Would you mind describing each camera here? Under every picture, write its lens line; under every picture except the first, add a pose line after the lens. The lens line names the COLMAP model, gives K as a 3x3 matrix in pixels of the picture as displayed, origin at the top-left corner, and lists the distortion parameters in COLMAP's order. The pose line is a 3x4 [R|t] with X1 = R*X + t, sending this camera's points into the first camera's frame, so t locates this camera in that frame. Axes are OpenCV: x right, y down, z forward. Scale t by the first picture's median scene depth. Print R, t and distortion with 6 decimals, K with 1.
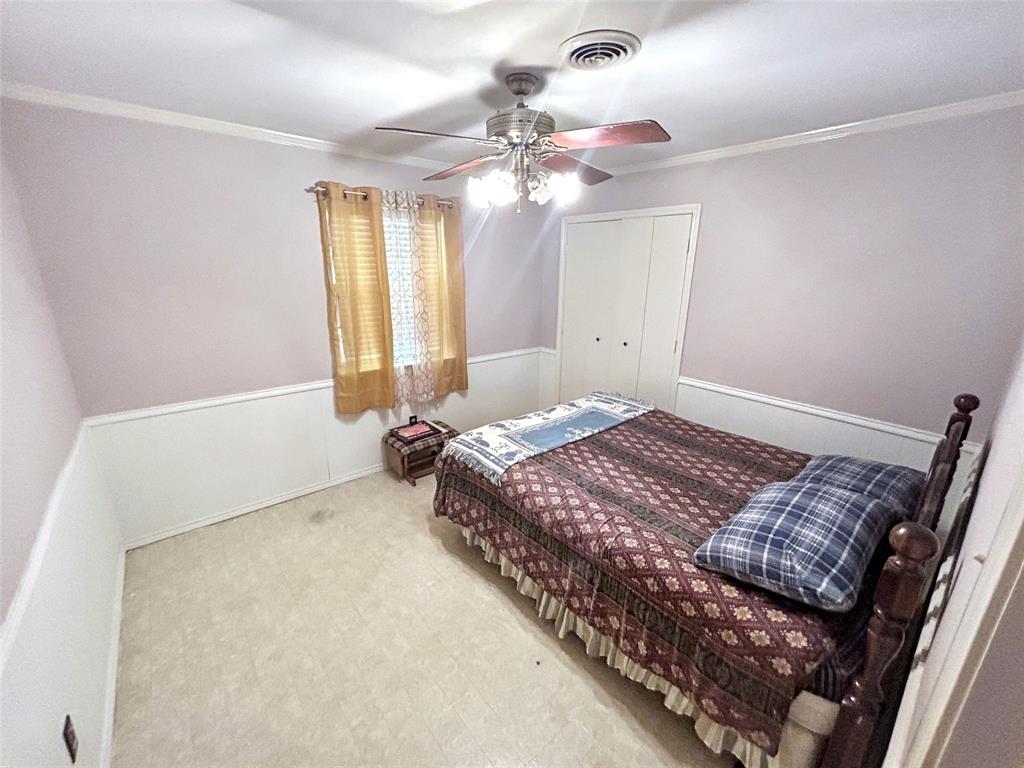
lens RADIAL K [[415.1, 0, 511.8], [0, 415.1, 385.2], [0, 0, 1]] dist [0.000635, 0.000168]
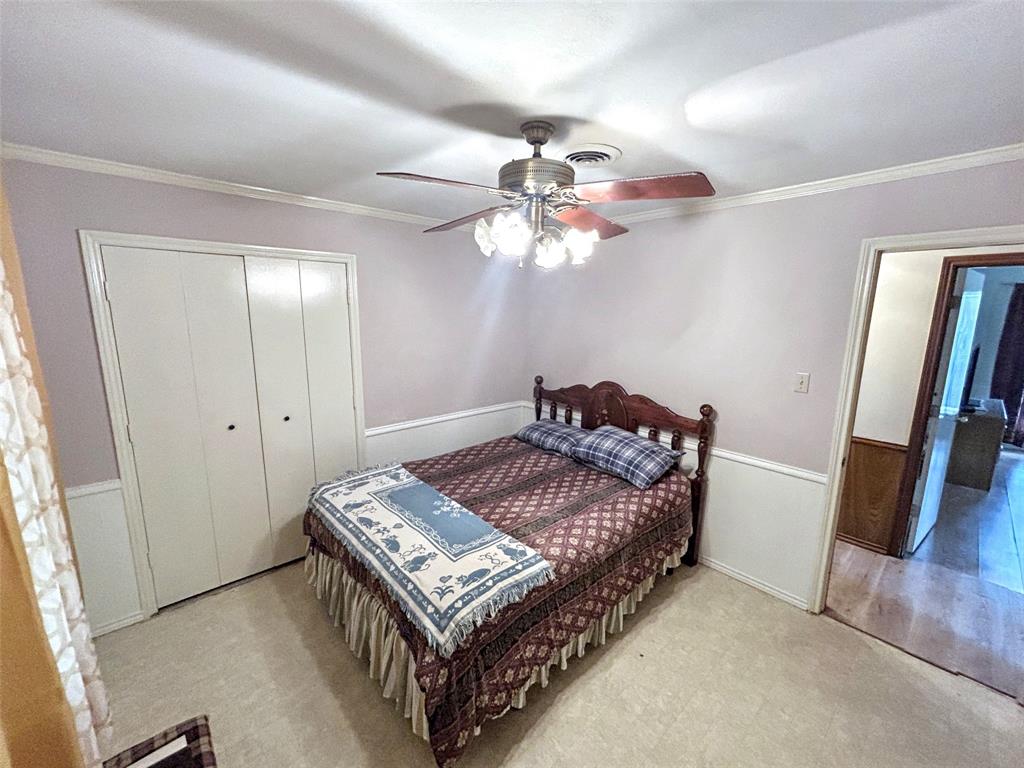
lens RADIAL K [[415.1, 0, 511.8], [0, 415.1, 385.2], [0, 0, 1]] dist [0.000635, 0.000168]
pose [[-0.035363, -0.191833, 0.980790, -0.699488], [0.275824, 0.941412, 0.194076, -0.282417], [-0.960557, 0.277389, 0.019621, 0.850220]]
